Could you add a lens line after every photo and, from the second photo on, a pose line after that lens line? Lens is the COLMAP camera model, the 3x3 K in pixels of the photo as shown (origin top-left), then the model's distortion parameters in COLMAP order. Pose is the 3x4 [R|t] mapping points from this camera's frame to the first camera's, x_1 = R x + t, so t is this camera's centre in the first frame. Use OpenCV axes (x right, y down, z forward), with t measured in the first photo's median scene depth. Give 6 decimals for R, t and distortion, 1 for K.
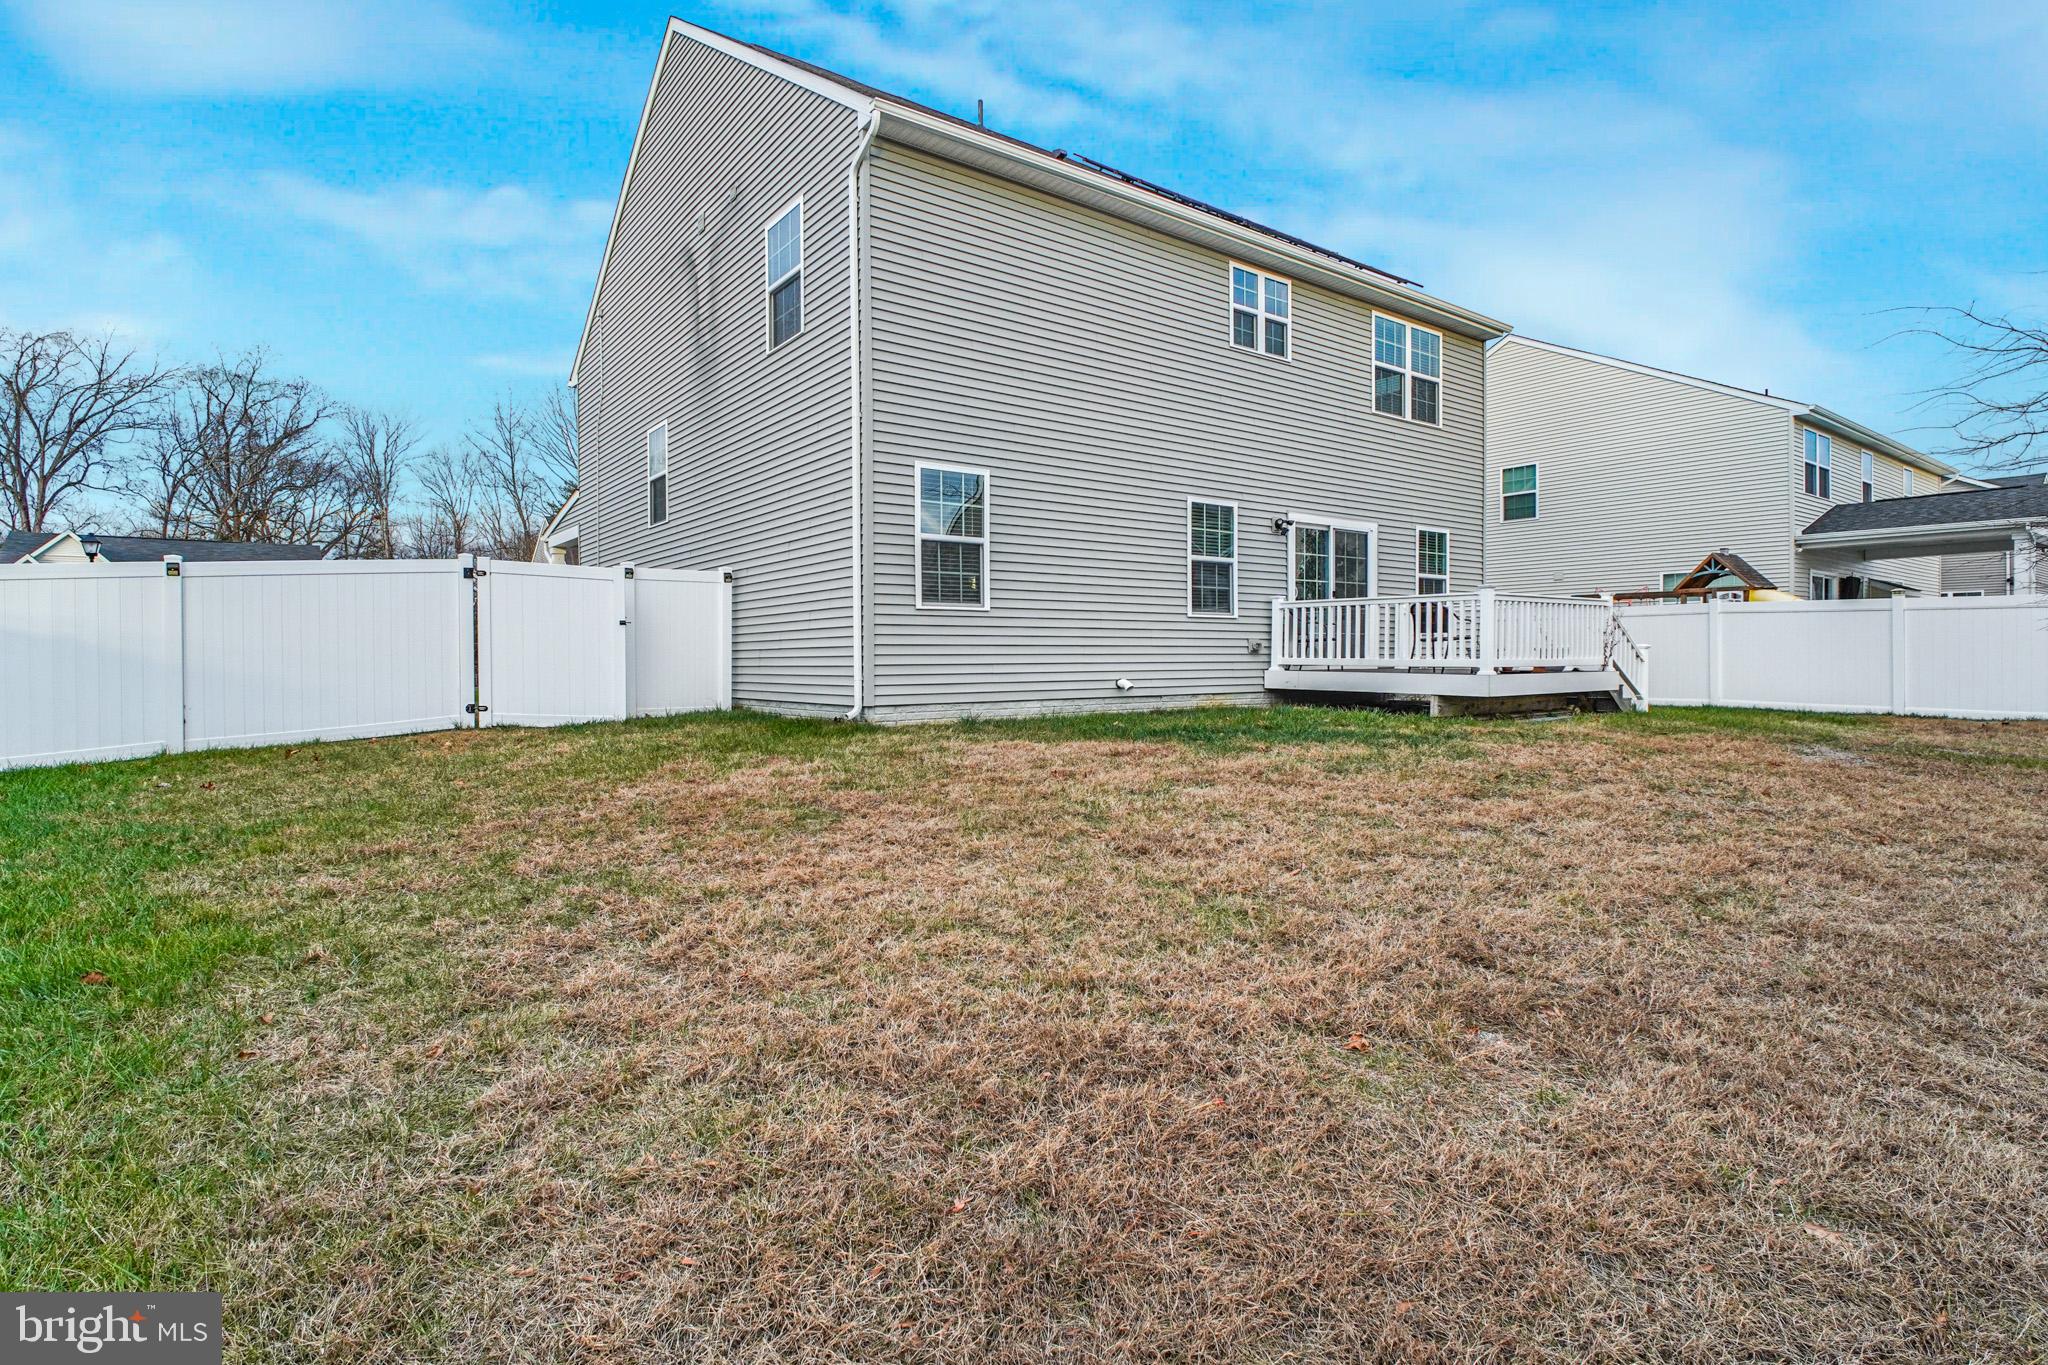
lens RADIAL K [[992.8, 0, 1024.1], [0, 992.8, 640.6], [0, 0, 1]] dist [0.025724, -0.000210]
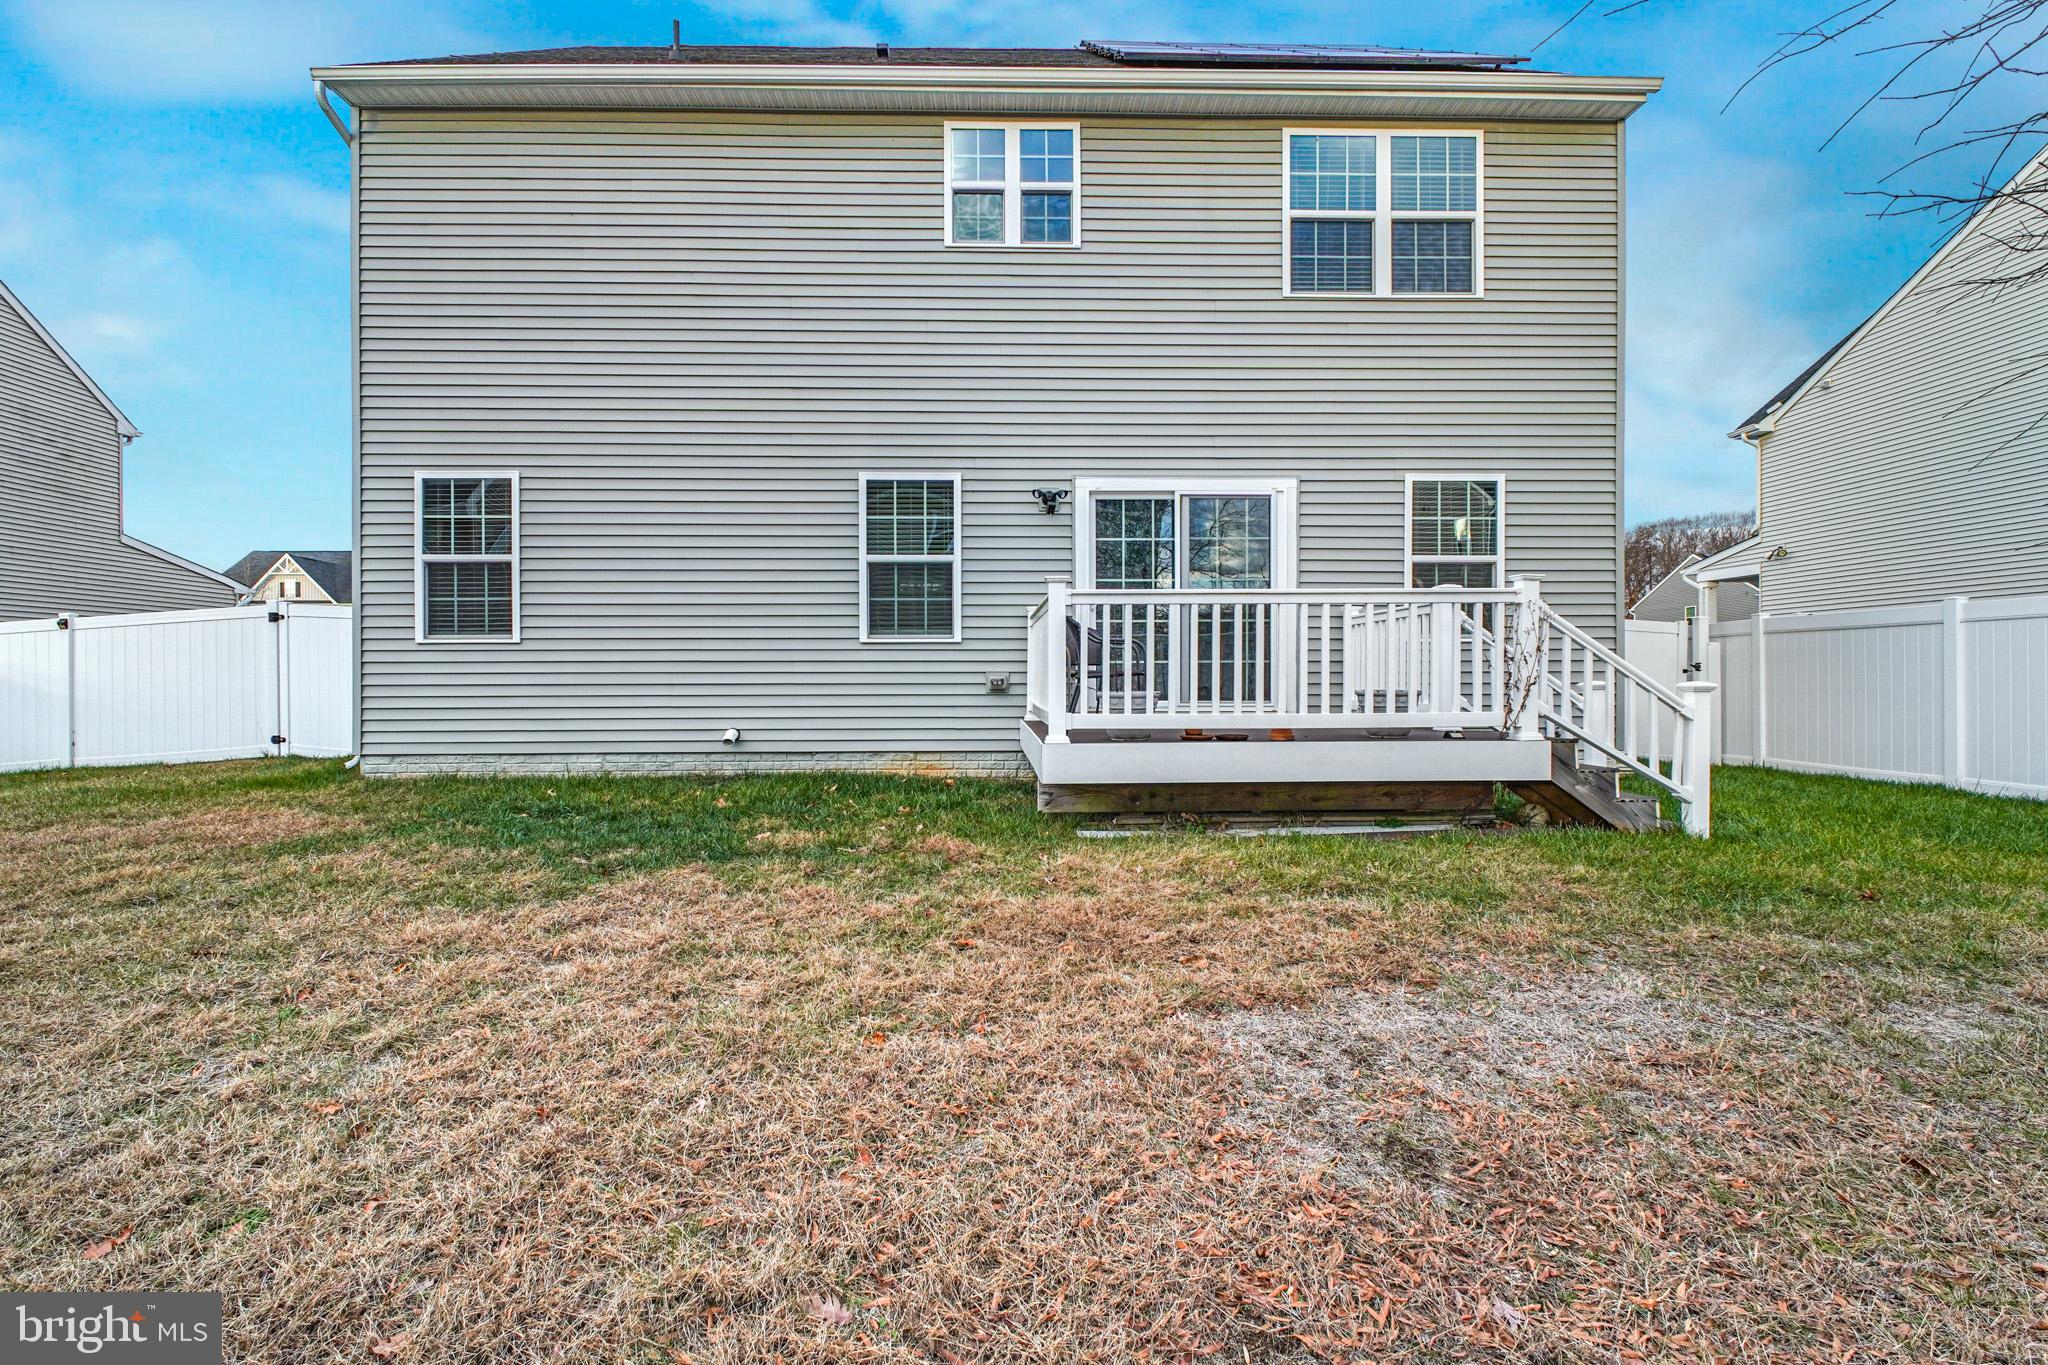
lens RADIAL K [[972.9, 0, 1024.0], [0, 972.9, 682.5], [0, 0, 1]] dist [-0.006216, -0.000539]
pose [[0.812099, -0.002200, -0.583516, 0.629595], [0.005437, 0.999978, 0.003797, 0.002111], [0.583495, -0.006256, 0.812093, 0.479735]]
